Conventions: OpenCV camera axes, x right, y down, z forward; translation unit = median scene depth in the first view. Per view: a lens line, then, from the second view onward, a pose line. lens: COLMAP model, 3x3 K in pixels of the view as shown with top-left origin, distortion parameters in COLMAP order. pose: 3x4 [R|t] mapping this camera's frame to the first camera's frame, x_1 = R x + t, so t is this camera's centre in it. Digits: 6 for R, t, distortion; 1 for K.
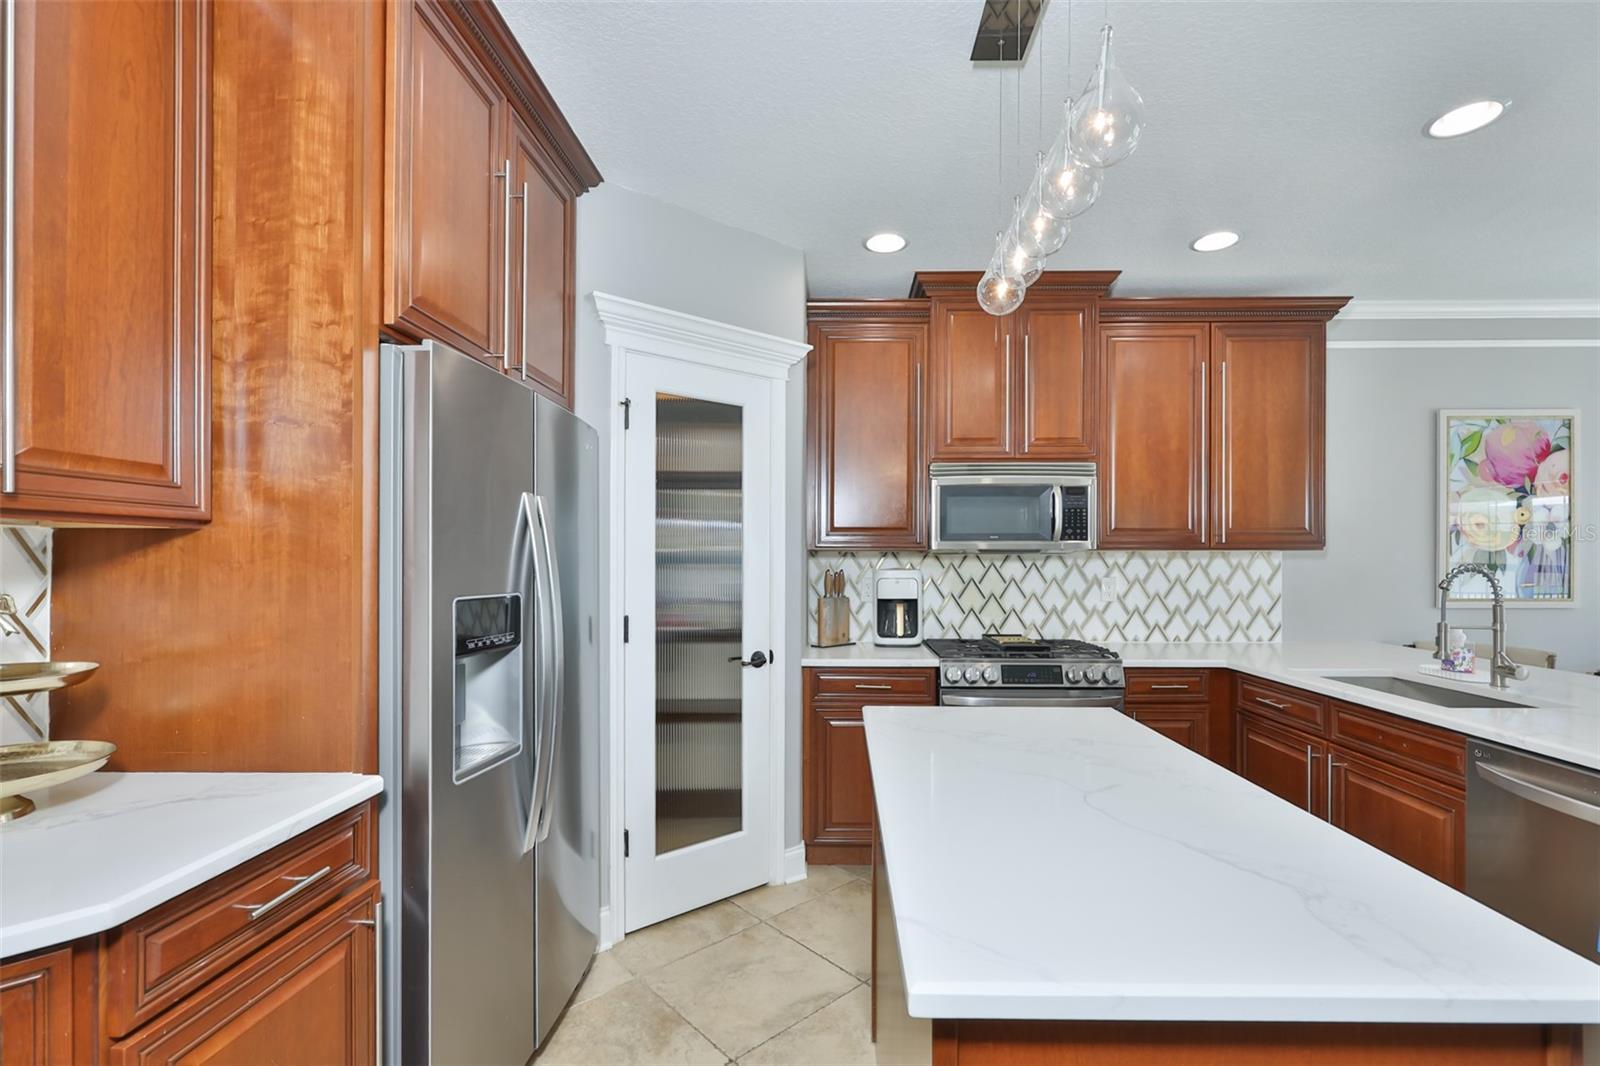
lens RADIAL K [[691.1, 0, 821.7], [0, 691.1, 563.3], [0, 0, 1]] dist [-0.001095, 0.000007]
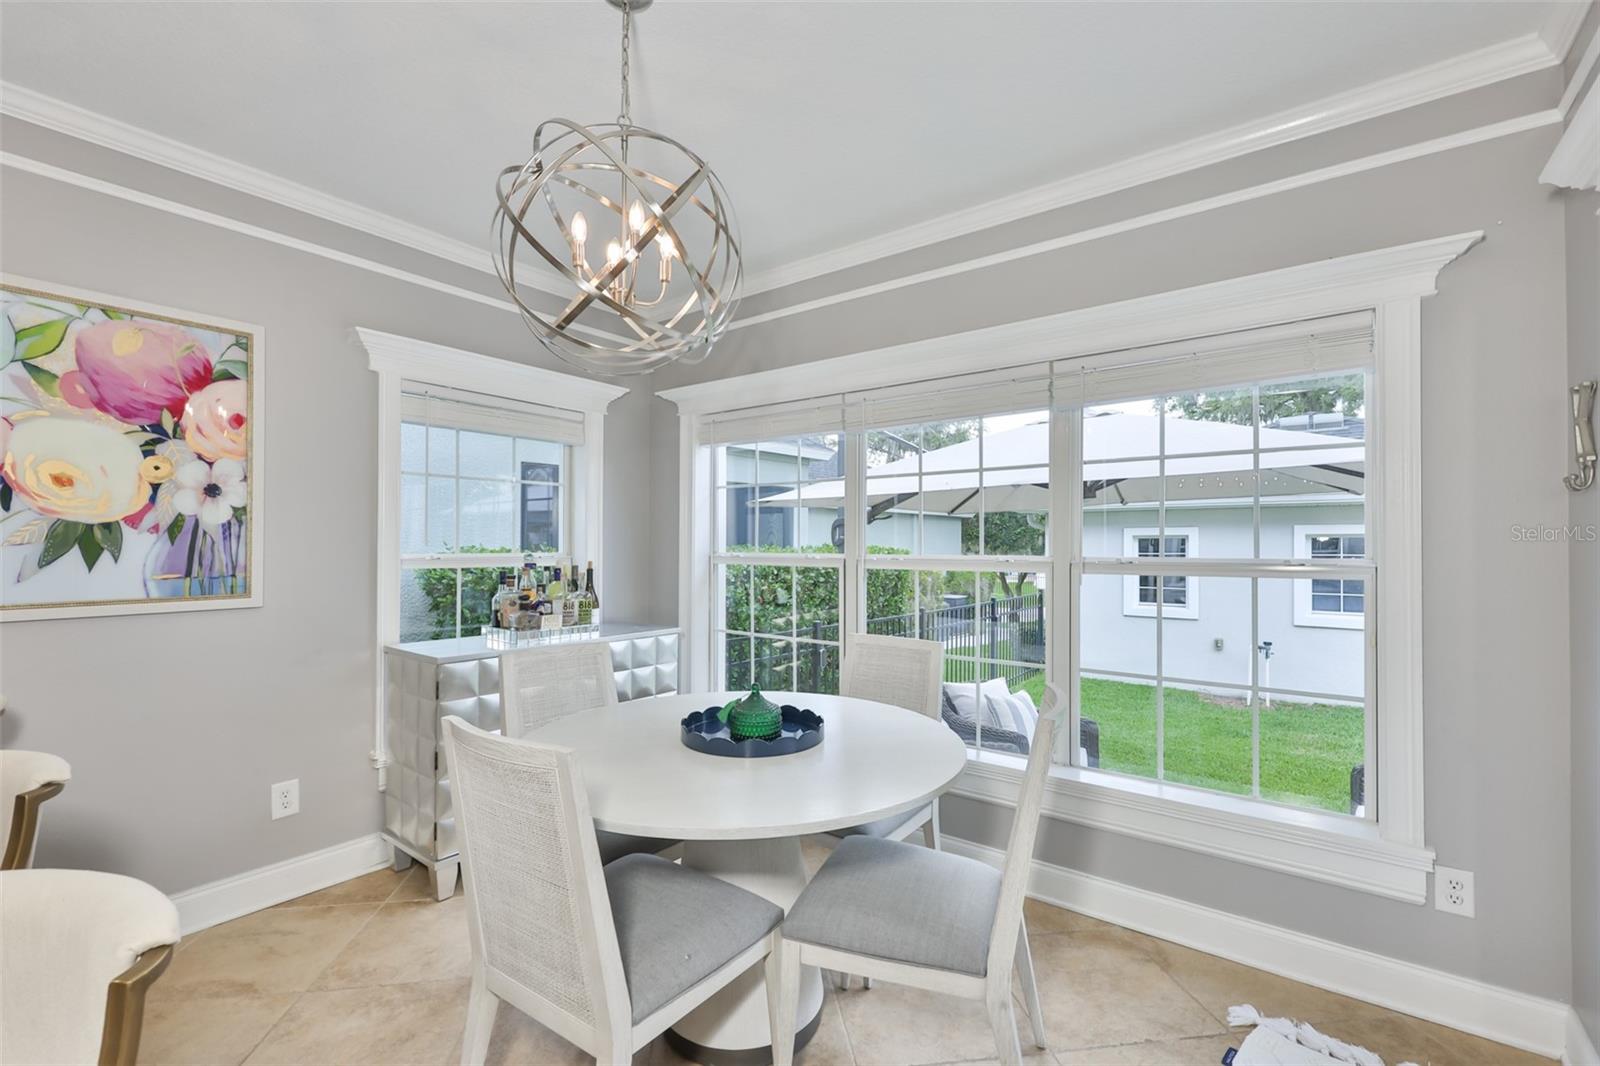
lens RADIAL K [[688.0, 0, 802.7], [0, 688.0, 541.1], [0, 0, 1]] dist [-0.002446, -0.000027]
pose [[0.589429, 0.004368, 0.807809, 0.854784], [0.001794, 0.999976, -0.006716, 0.003138], [-0.807818, 0.005408, 0.589407, 0.136561]]
